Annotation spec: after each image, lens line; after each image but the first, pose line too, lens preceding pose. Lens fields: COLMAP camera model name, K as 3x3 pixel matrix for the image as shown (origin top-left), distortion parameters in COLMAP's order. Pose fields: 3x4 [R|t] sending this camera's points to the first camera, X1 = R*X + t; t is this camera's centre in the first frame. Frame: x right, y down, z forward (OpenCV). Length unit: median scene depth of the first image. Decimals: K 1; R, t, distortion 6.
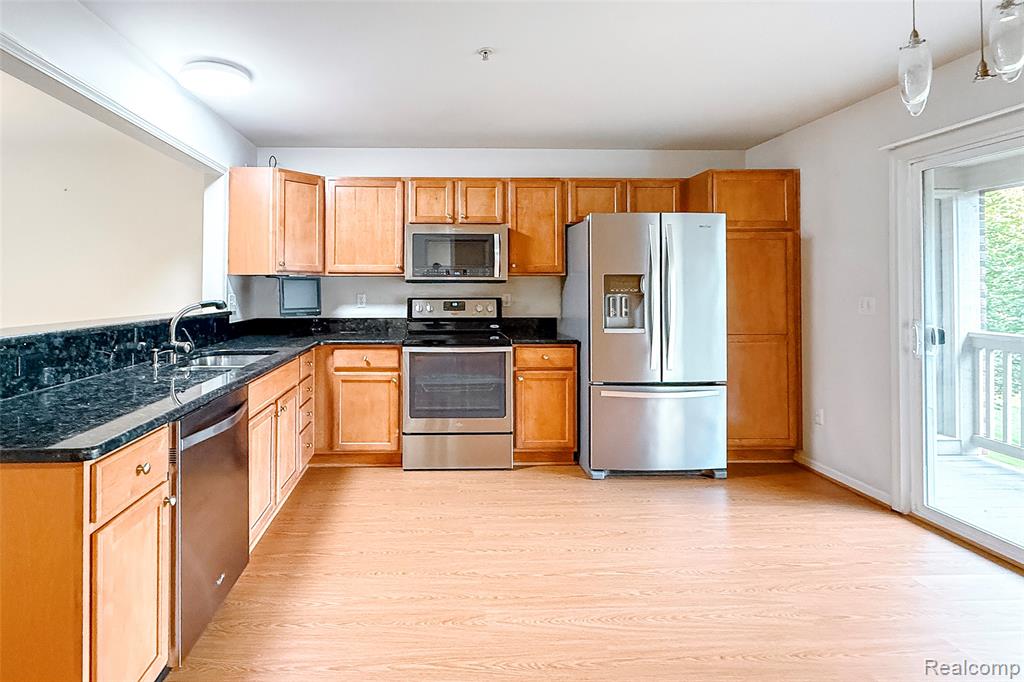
lens RADIAL K [[492.1, 0, 456.5], [0, 492.1, 277.2], [0, 0, 1]] dist [-0.000065, 0.000066]
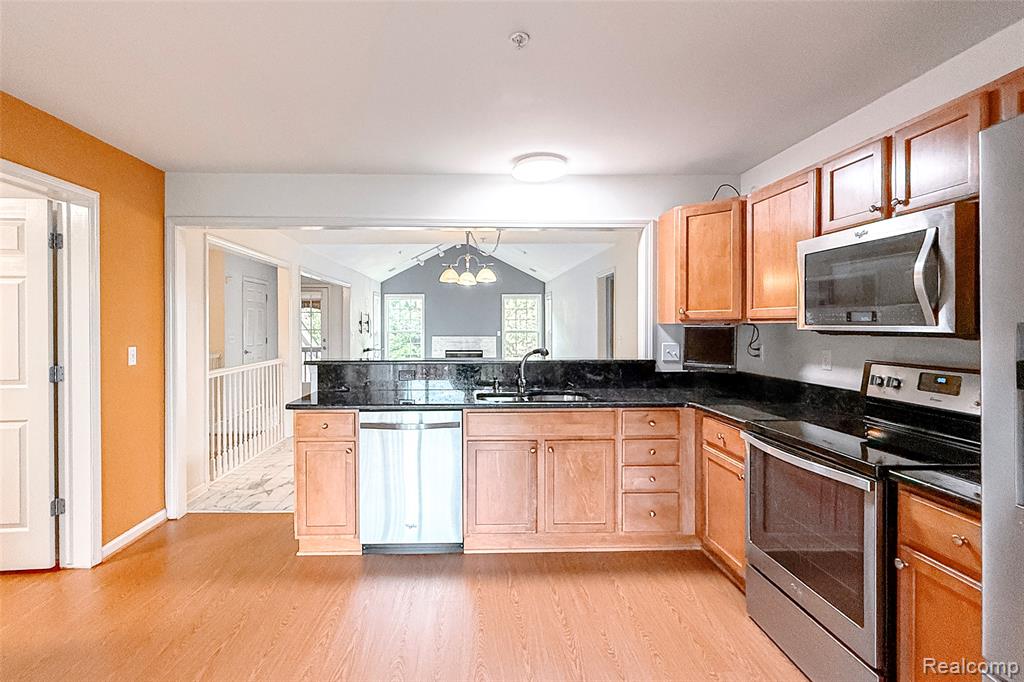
lens RADIAL K [[492.1, 0, 481.0], [0, 492.1, 331.2], [0, 0, 1]] dist [-0.000065, 0.000066]
pose [[0.006570, 0.010268, -0.999926, 0.520435], [0.023046, 0.999680, 0.010417, -0.009242], [0.999713, -0.023113, 0.006332, 0.591094]]
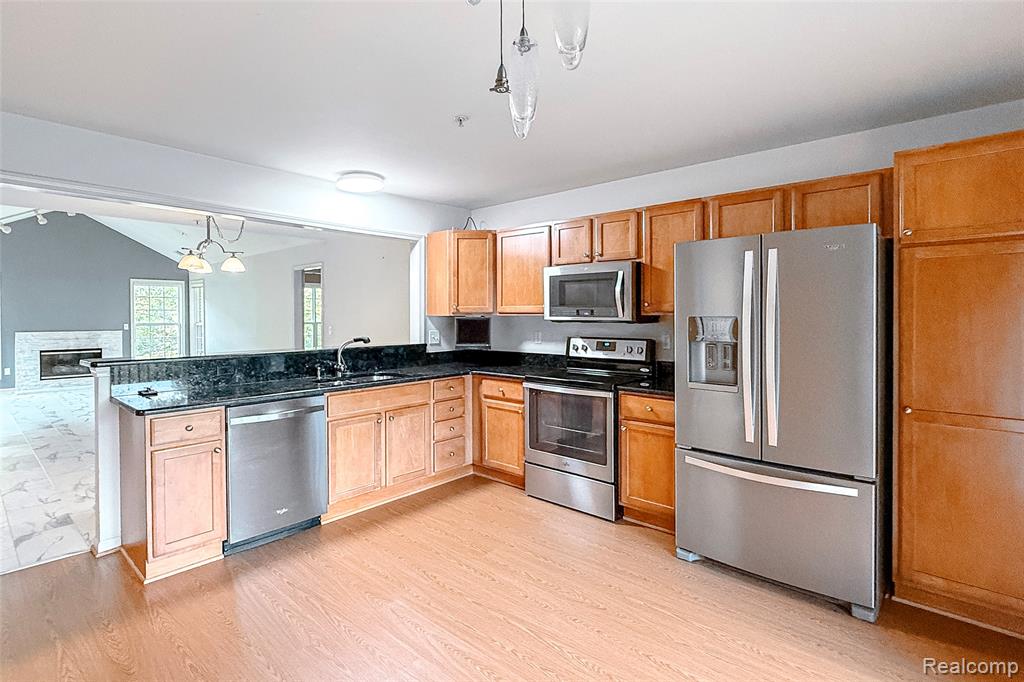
lens RADIAL K [[492.1, 0, 488.0], [0, 492.1, 320.7], [0, 0, 1]] dist [-0.000065, 0.000066]
pose [[0.723342, 0.005175, -0.690471, 0.541739], [0.016681, 0.999549, 0.024966, -0.021783], [0.690289, -0.029577, 0.722929, 0.148356]]
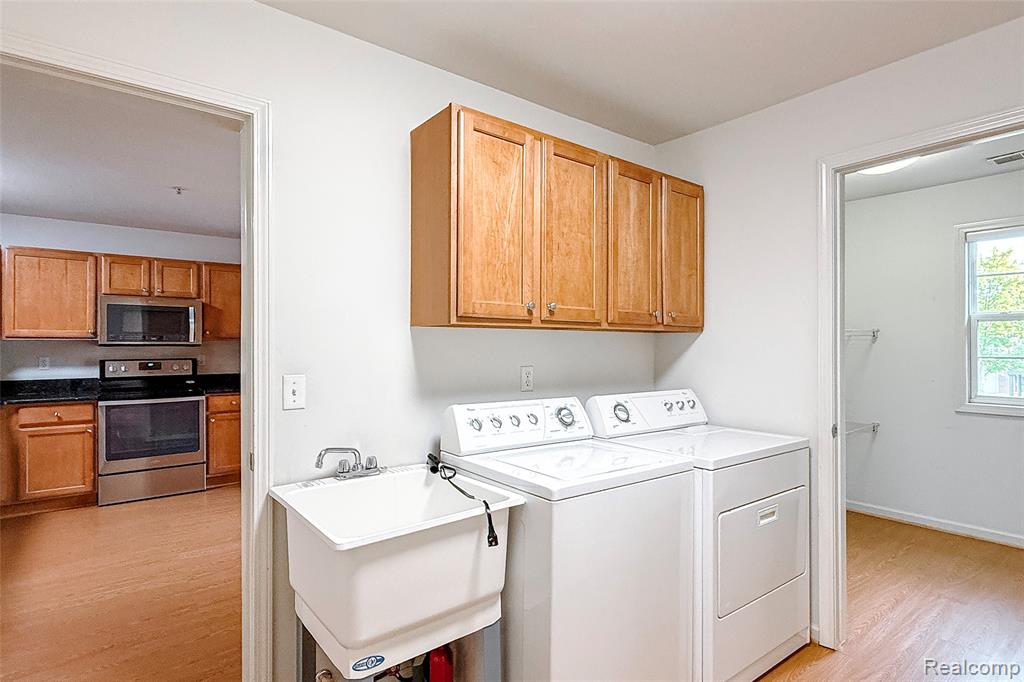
lens RADIAL K [[512.7, 0, 498.6], [0, 512.7, 346.1], [0, 0, 1]] dist [-0.004231, 0.000225]
pose [[0.820627, -0.002042, 0.571461, -0.020943], [-0.011418, 0.999735, 0.019968, -0.024312], [-0.571350, -0.022912, 0.820386, -0.503382]]
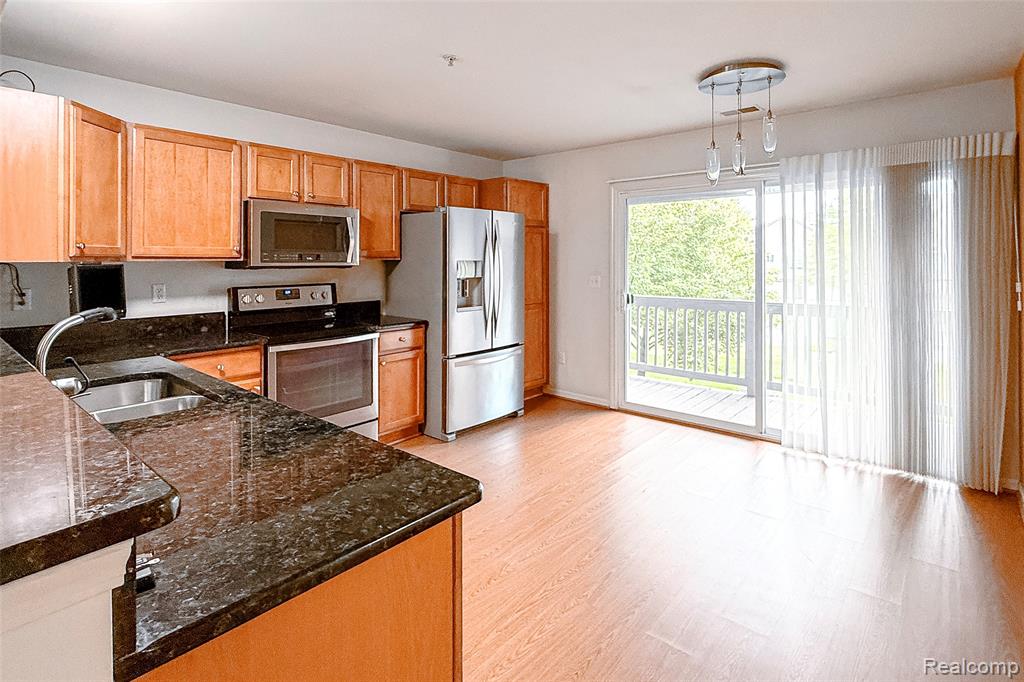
lens RADIAL K [[492.1, 0, 528.7], [0, 492.1, 255.2], [0, 0, 1]] dist [-0.000065, 0.000066]
pose [[0.684331, 0.007148, 0.729136, -0.382343], [-0.014326, 0.999891, 0.003643, -0.022935], [-0.729031, -0.012939, 0.684359, 0.088741]]
